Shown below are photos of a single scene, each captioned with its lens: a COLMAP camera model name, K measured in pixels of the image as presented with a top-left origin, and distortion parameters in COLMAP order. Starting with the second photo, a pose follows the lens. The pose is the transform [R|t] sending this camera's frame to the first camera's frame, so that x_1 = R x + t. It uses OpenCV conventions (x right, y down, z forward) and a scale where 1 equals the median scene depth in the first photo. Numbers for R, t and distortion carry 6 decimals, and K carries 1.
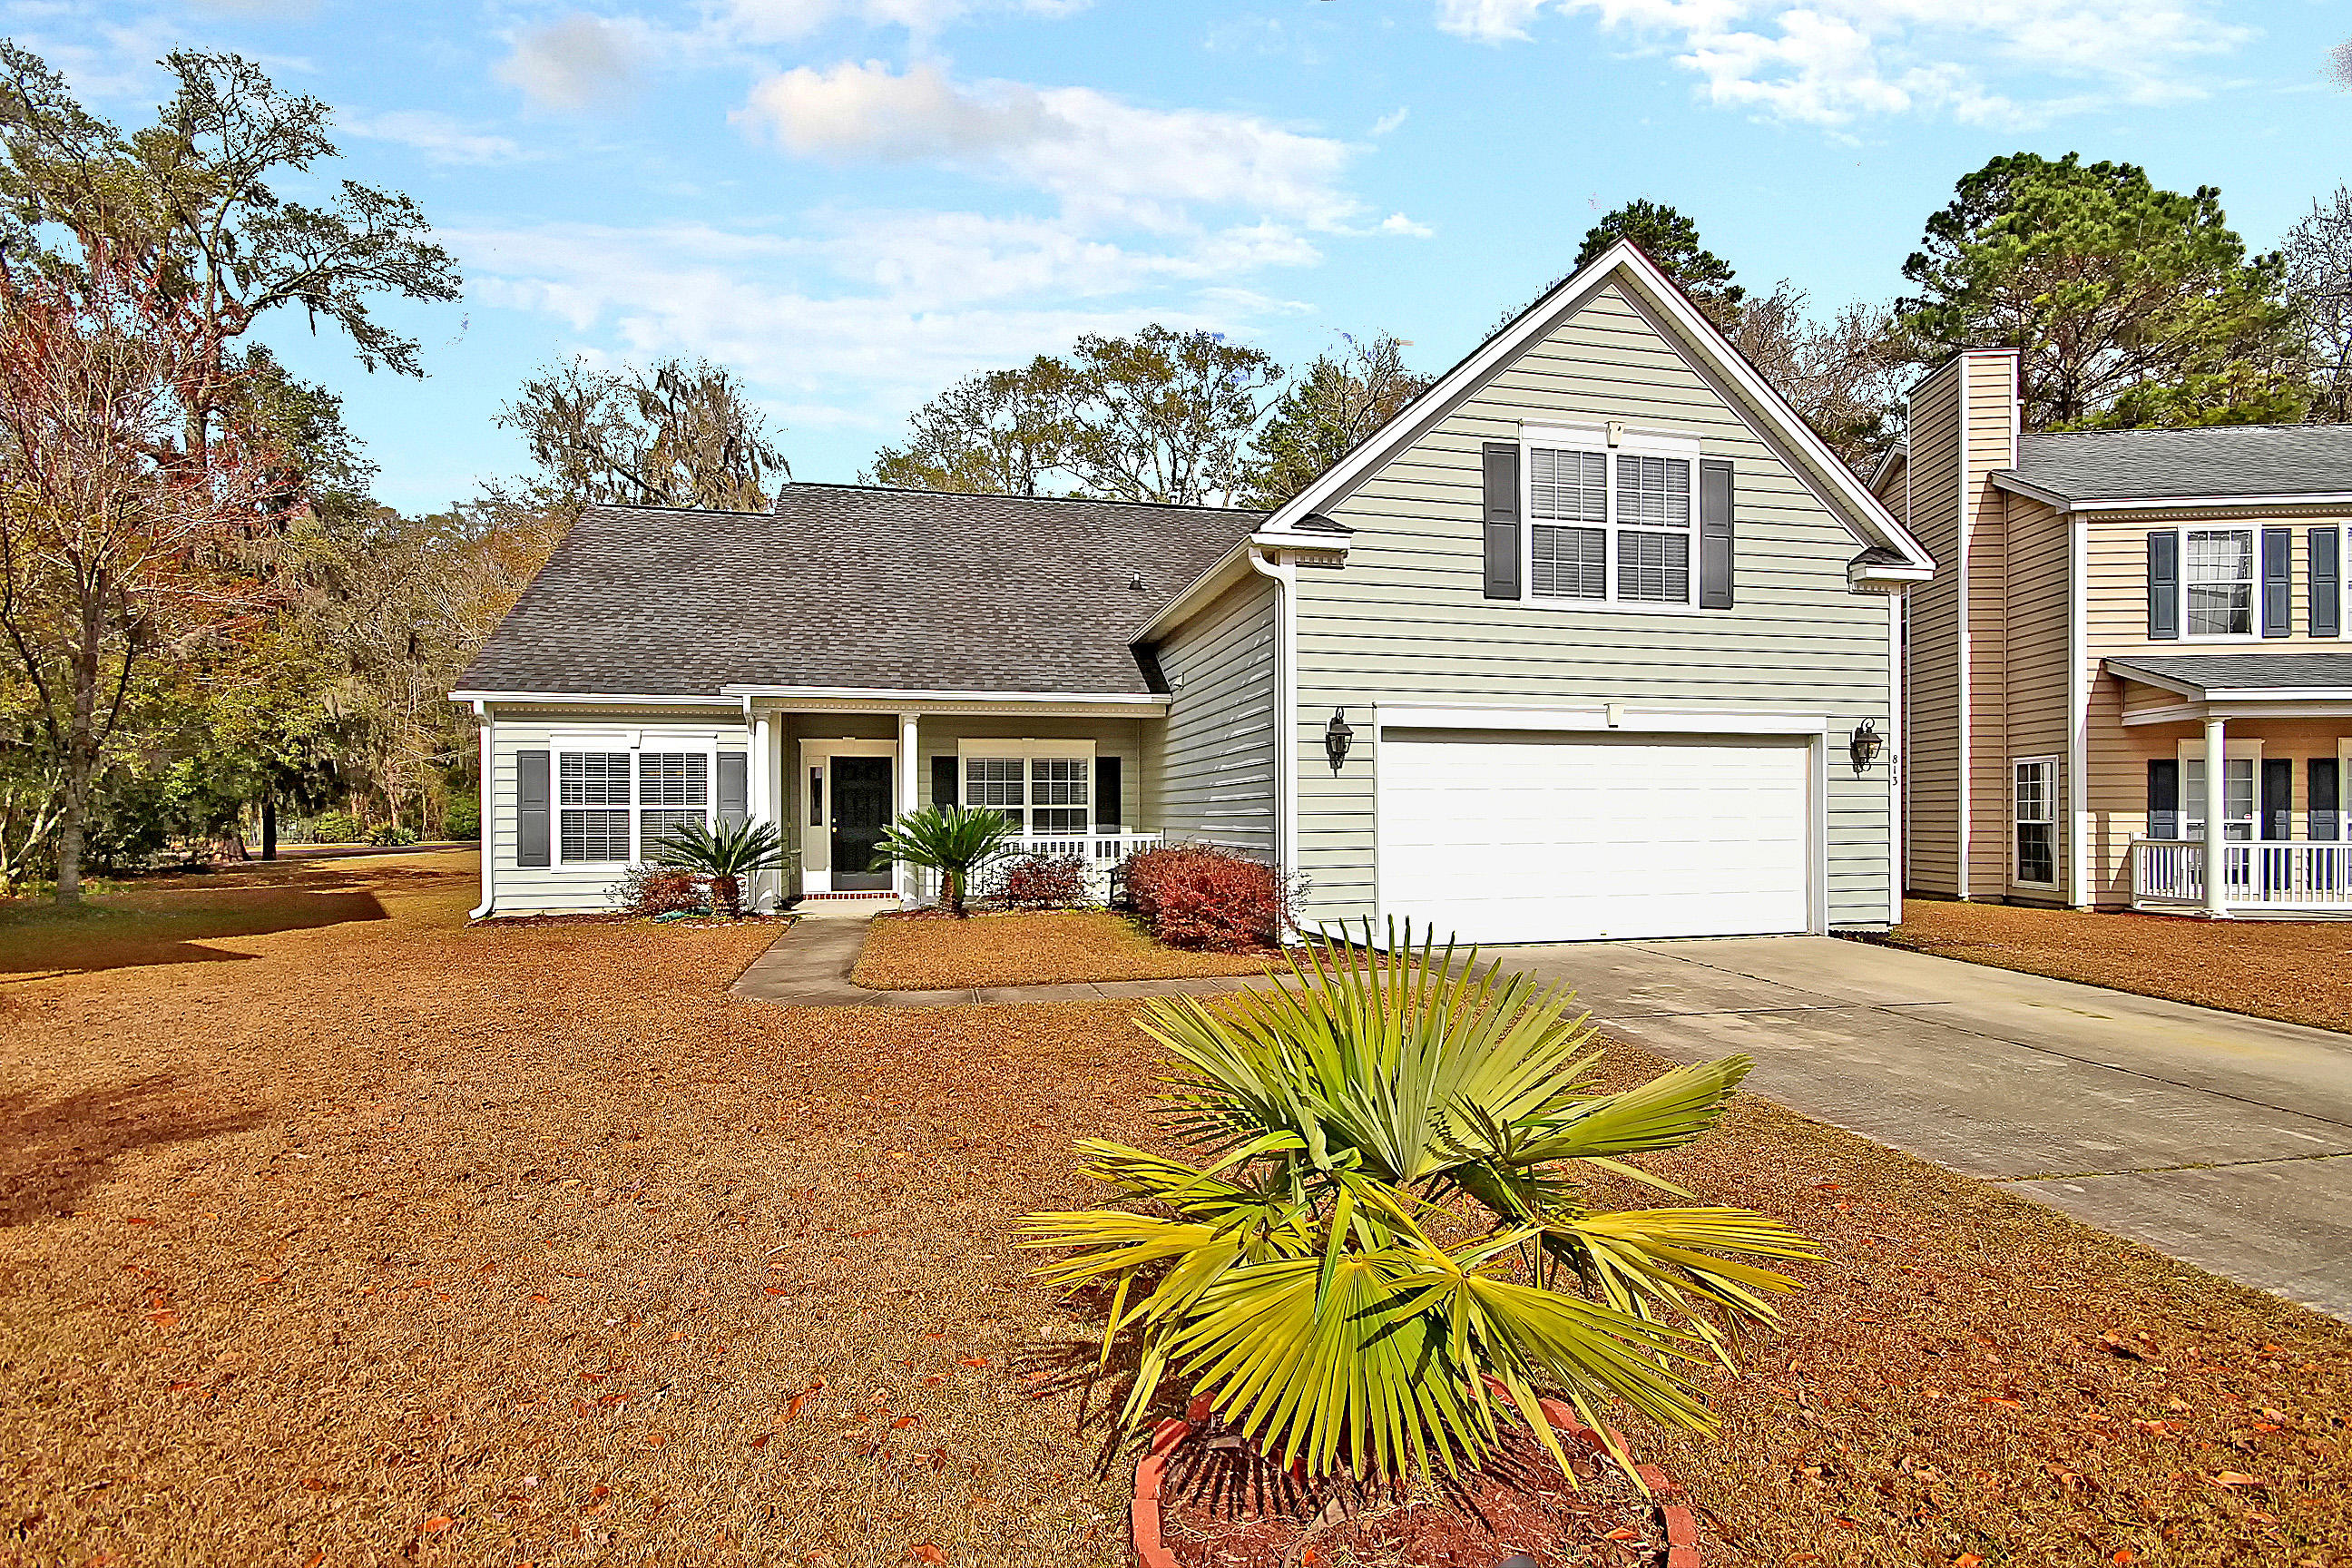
lens RADIAL K [[1087.4, 0, 1176.4], [0, 1087.4, 806.0], [0, 0, 1]] dist [-0.001904, -0.000833]
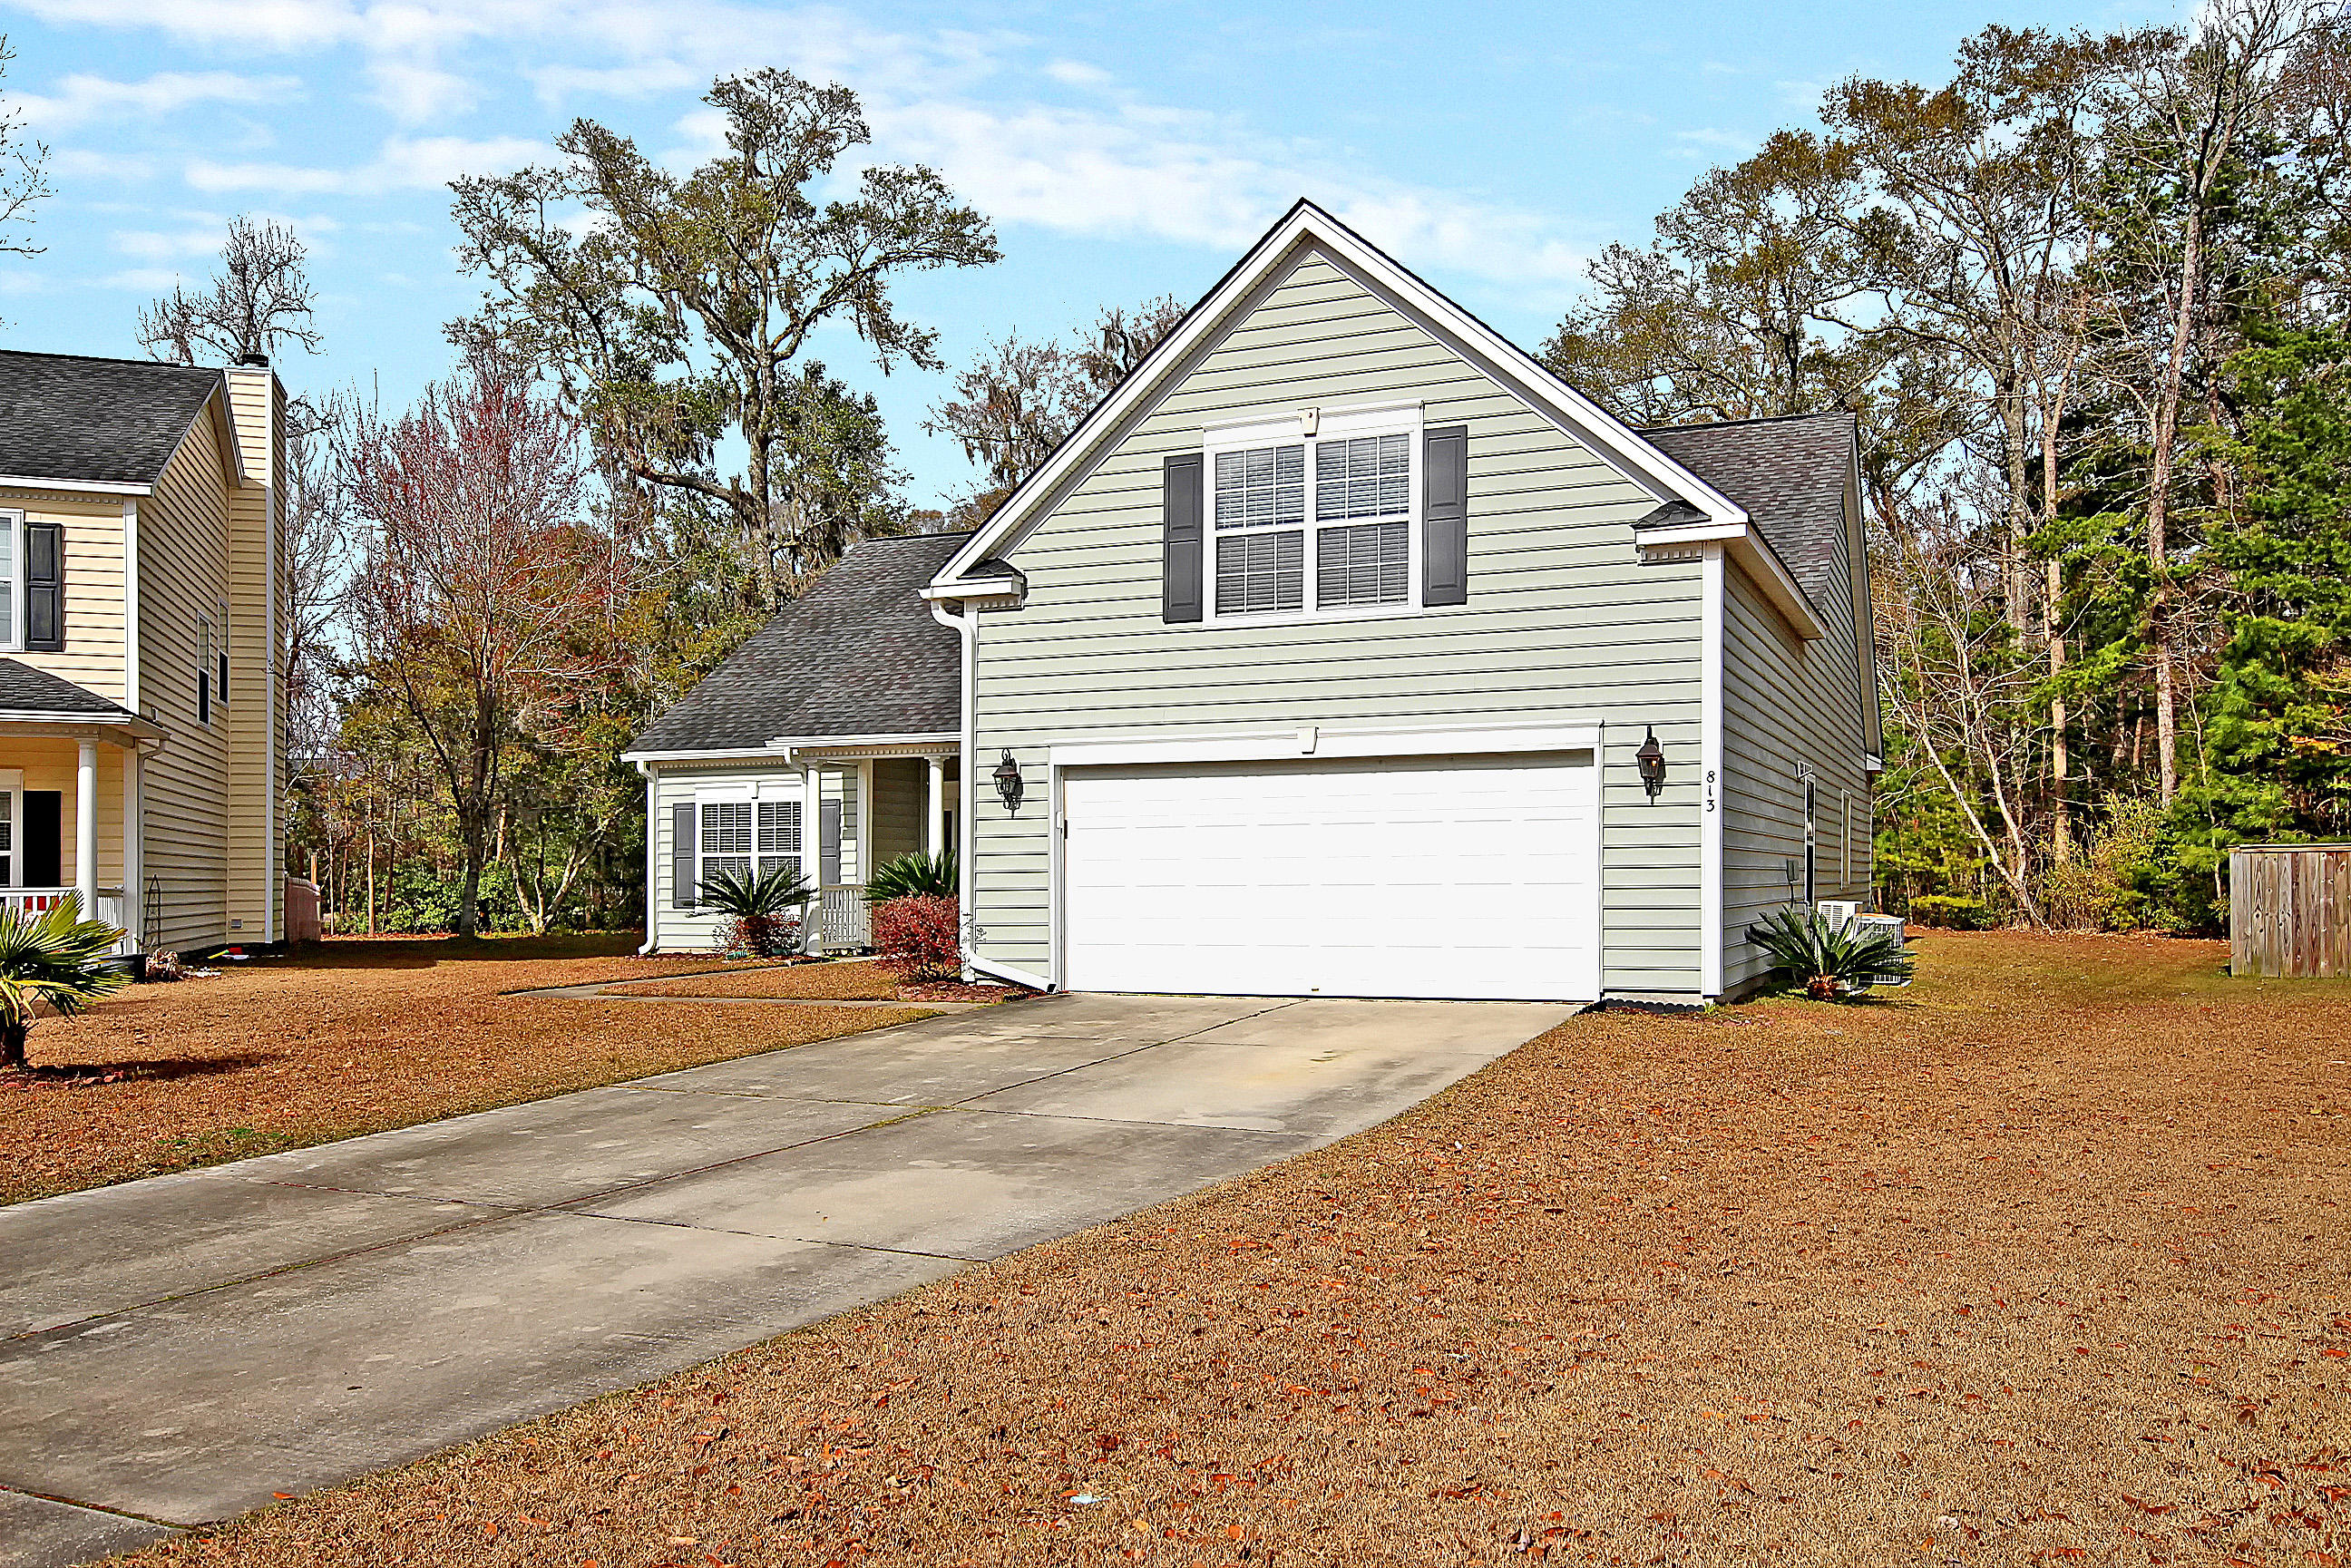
lens RADIAL K [[1797.8, 0, 1160.9], [0, 1797.8, 834.0], [0, 0, 1]] dist [-0.008510, 0.046244]
pose [[0.806304, -0.013945, -0.591337, 0.838520], [0.007067, 0.999878, -0.013944, 0.008358], [0.591459, 0.007064, 0.806304, -0.174986]]
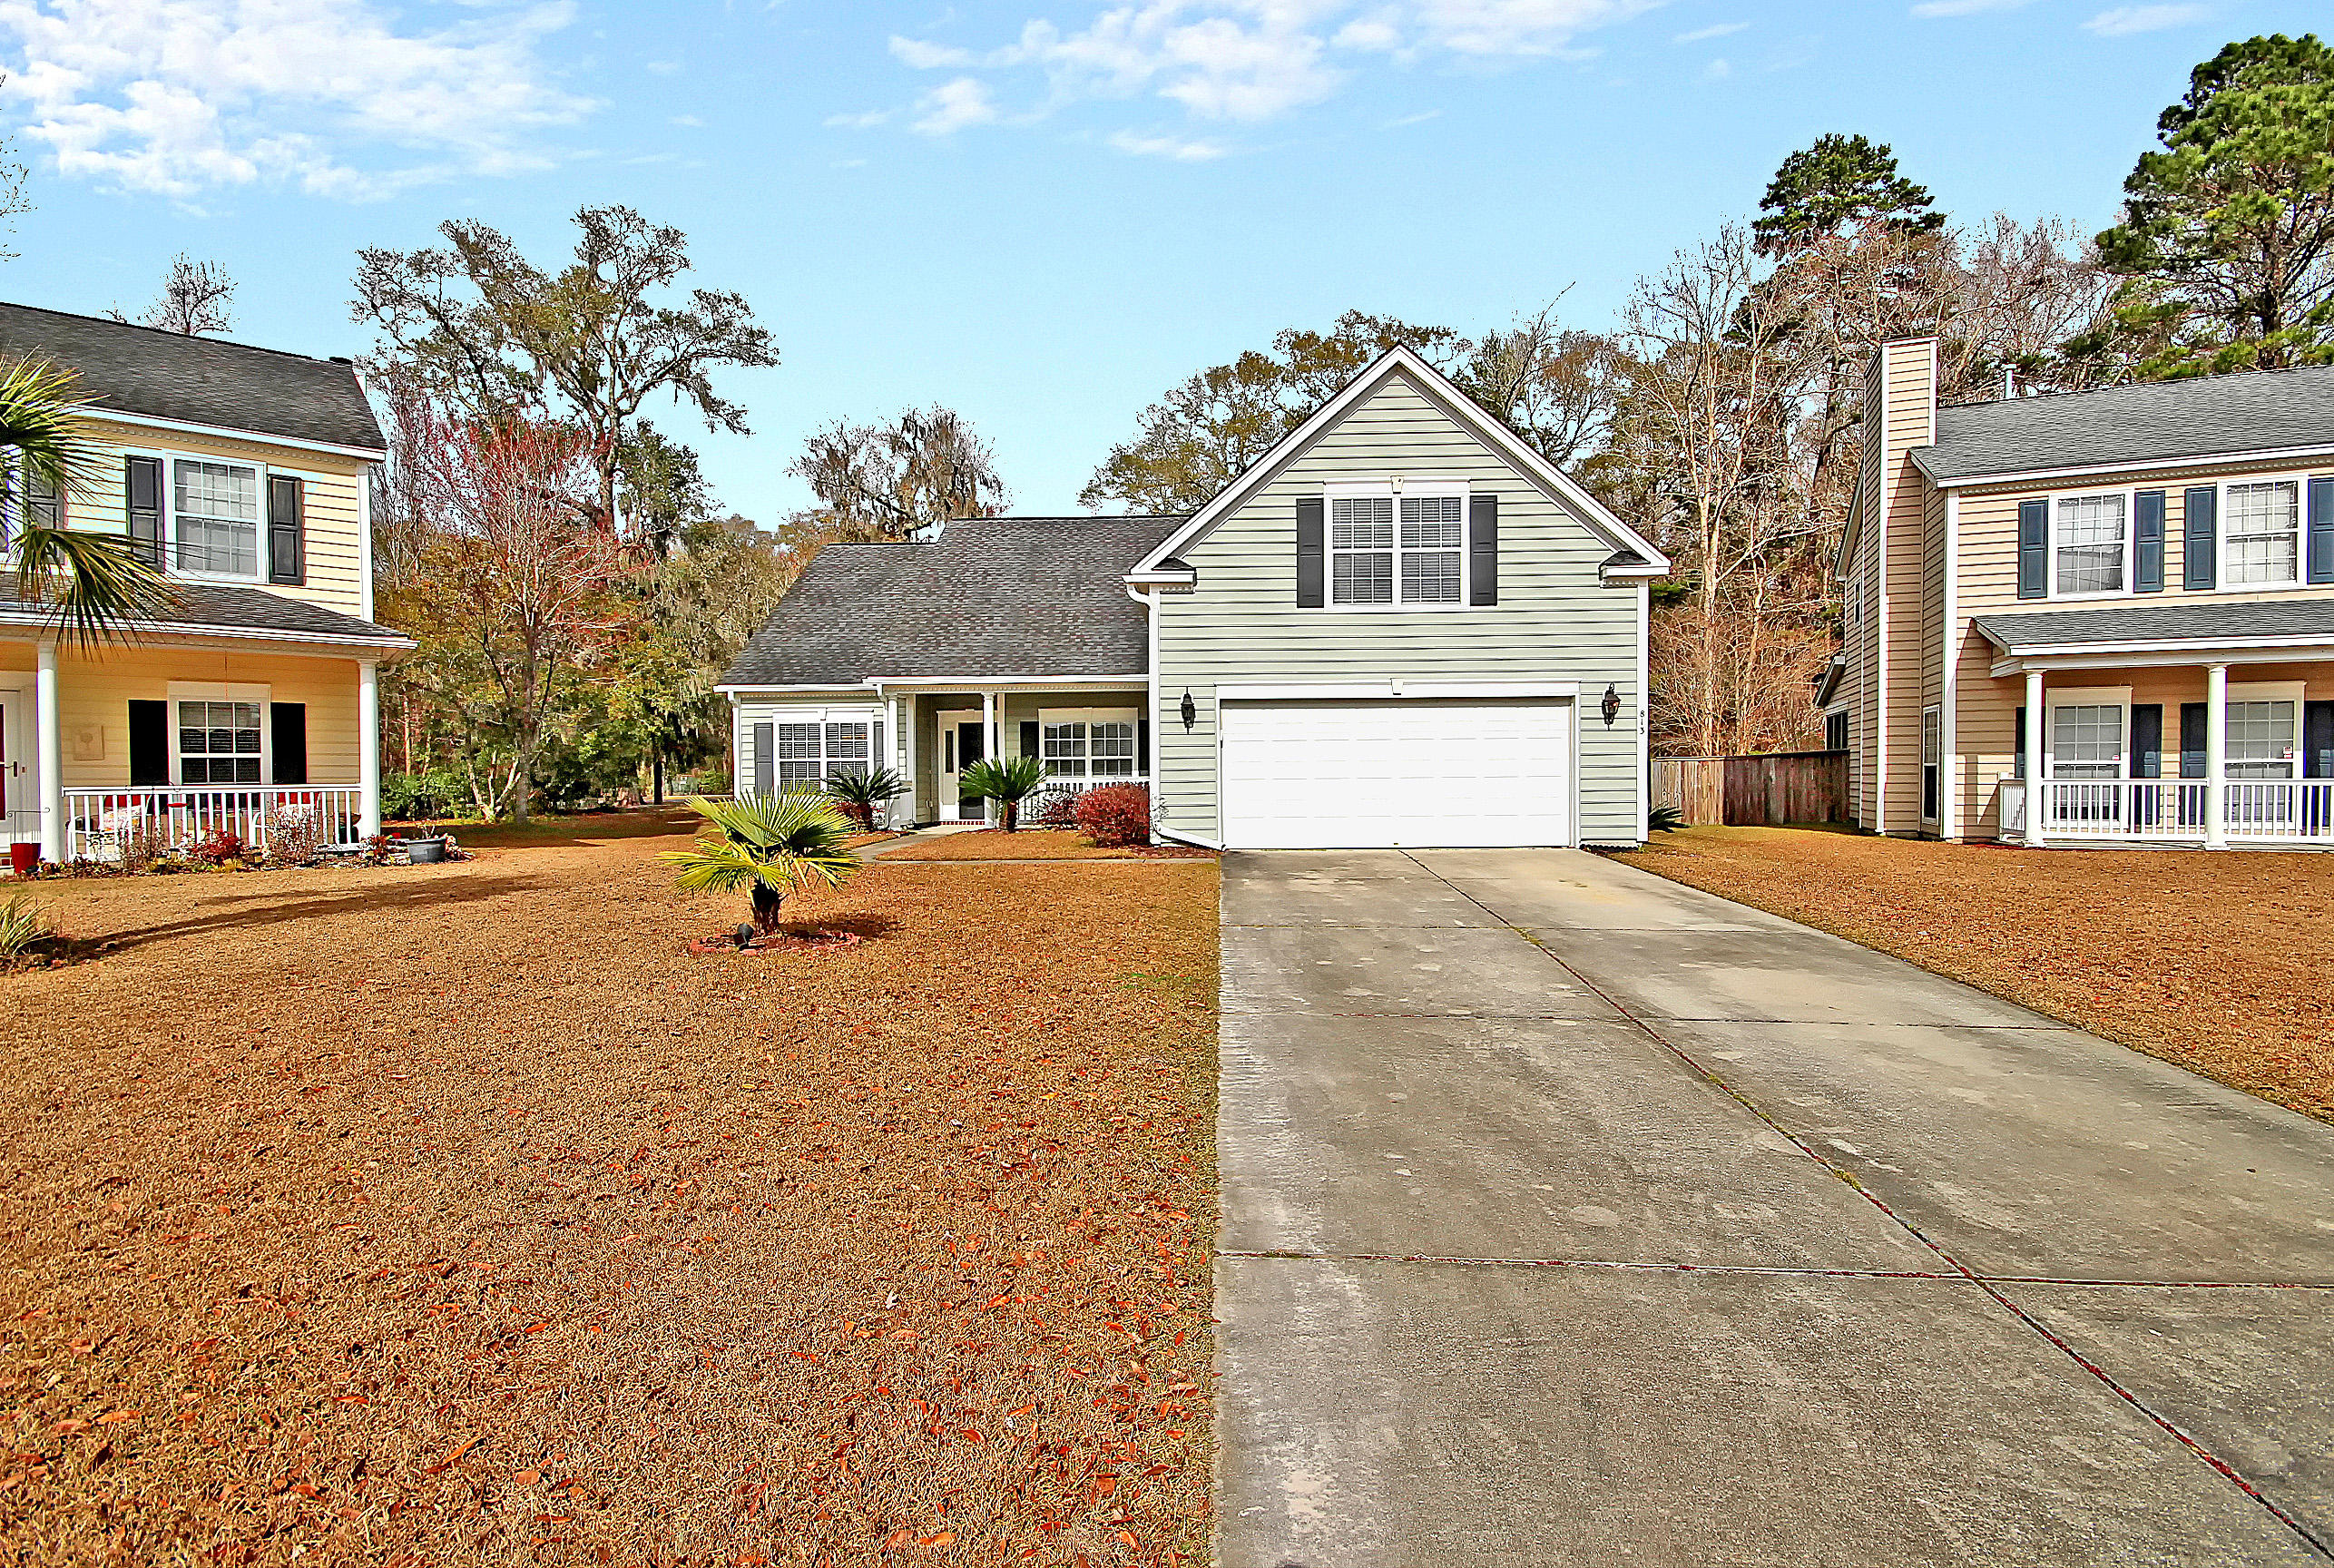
lens RADIAL K [[1070.2, 0, 1167.0], [0, 1070.2, 784.0], [0, 0, 1]] dist [0.003904, -0.006920]
pose [[0.963615, -0.001089, -0.267294, 0.348467], [0.006185, 0.999815, 0.018225, 0.010671], [0.267224, -0.019215, 0.963443, -0.292983]]
